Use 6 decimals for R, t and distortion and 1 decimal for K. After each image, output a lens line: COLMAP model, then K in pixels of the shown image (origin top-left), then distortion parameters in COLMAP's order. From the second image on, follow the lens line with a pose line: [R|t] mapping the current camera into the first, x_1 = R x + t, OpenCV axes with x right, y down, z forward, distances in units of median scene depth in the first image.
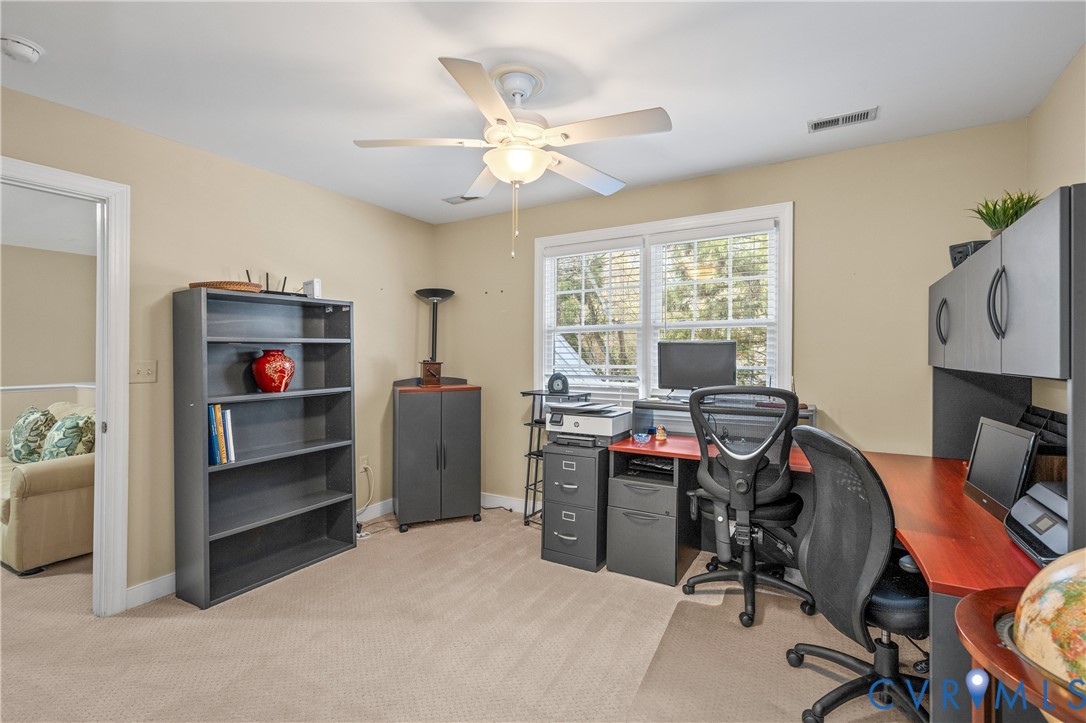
lens RADIAL K [[493.2, 0, 561.4], [0, 493.2, 357.0], [0, 0, 1]] dist [0.006628, -0.000596]
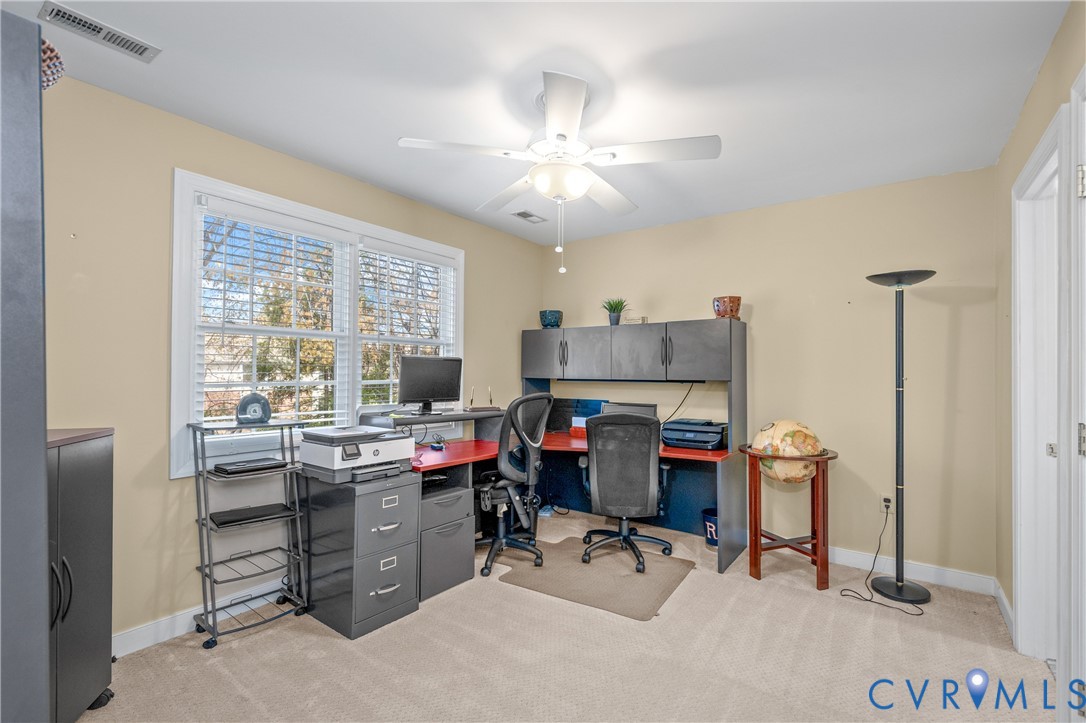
lens RADIAL K [[493.2, 0, 561.4], [0, 493.2, 357.0], [0, 0, 1]] dist [0.006628, -0.000596]
pose [[0.096919, 0.033906, 0.994715, -0.786754], [-0.006908, 0.999418, -0.033393, 0.001912], [-0.995268, -0.003635, 0.097097, 0.623830]]
